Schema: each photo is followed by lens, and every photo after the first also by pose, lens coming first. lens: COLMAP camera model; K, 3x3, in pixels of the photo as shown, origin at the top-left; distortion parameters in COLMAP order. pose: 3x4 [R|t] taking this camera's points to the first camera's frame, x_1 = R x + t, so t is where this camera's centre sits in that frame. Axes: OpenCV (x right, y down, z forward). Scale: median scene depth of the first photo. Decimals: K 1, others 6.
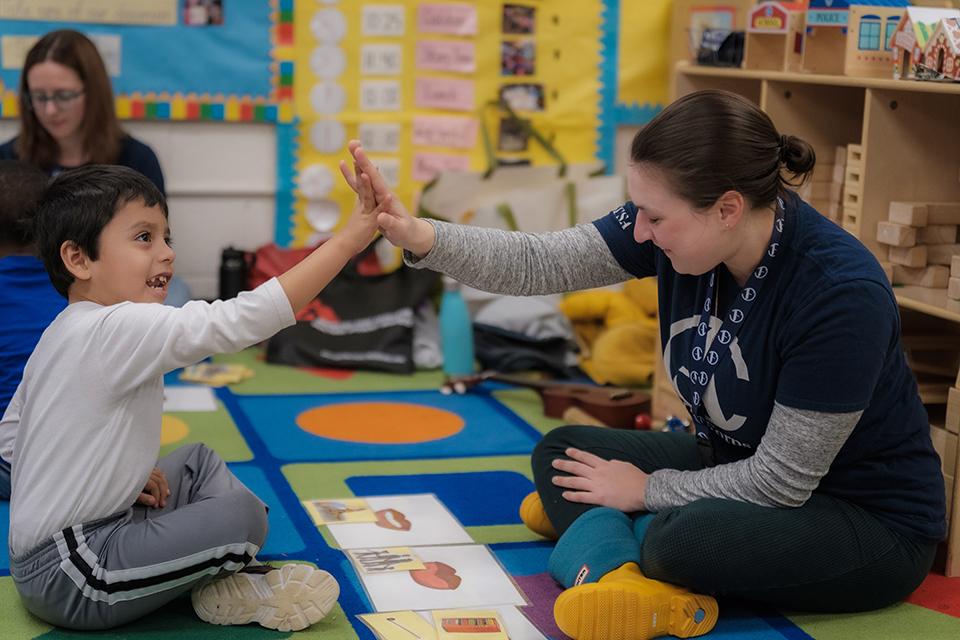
lens RADIAL K [[1634.5, 0, 480.0], [0, 1634.5, 320.0], [0, 0, 1]] dist [-0.022799, 0.027500]
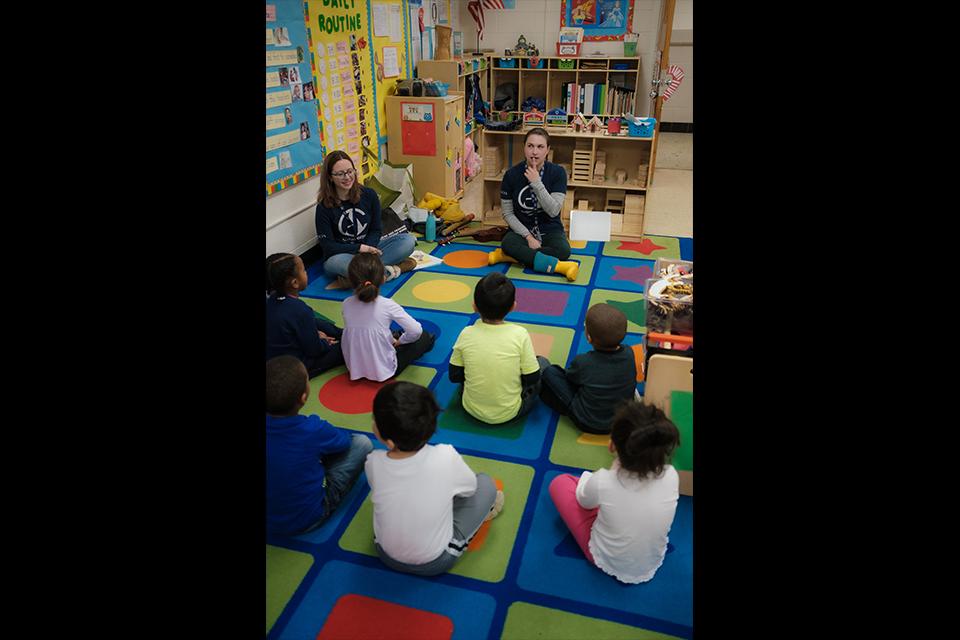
lens RADIAL K [[616.6, 0, 480.0], [0, 616.6, 320.0], [0, 0, 1]] dist [-0.001415, 0.002725]
pose [[0.510498, -0.404500, 0.758796, -0.832017], [0.163737, 0.912027, 0.376027, -0.231020], [-0.844145, -0.067719, 0.531820, 0.247835]]
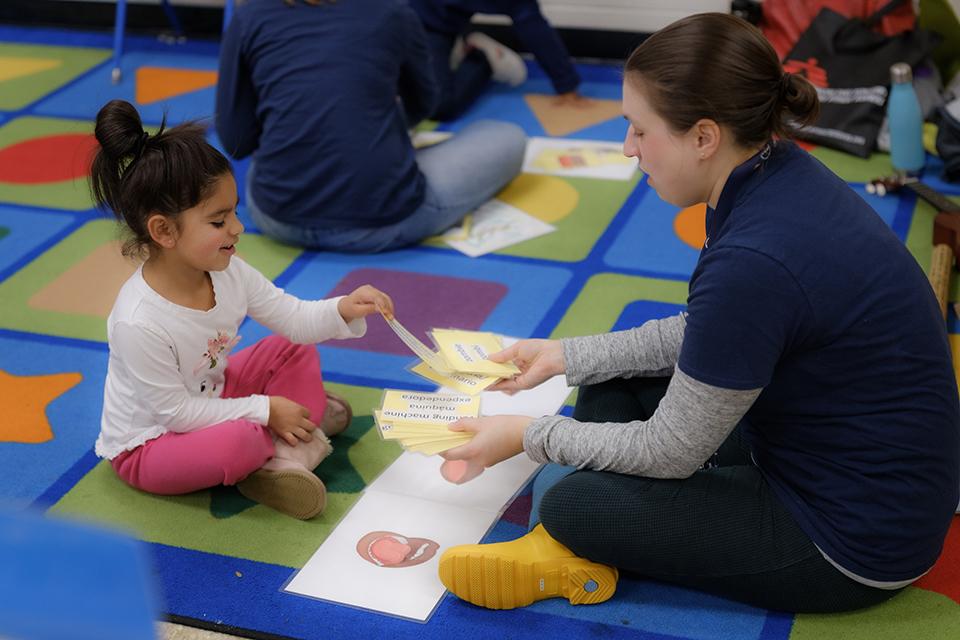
lens RADIAL K [[1634.5, 0, 480.0], [0, 1634.5, 320.0], [0, 0, 1]] dist [-0.022799, 0.027500]
pose [[0.811889, 0.199883, -0.548528, 0.289496], [-0.034138, 0.954209, 0.297185, -0.139370], [0.582813, -0.222556, 0.781536, 0.081714]]
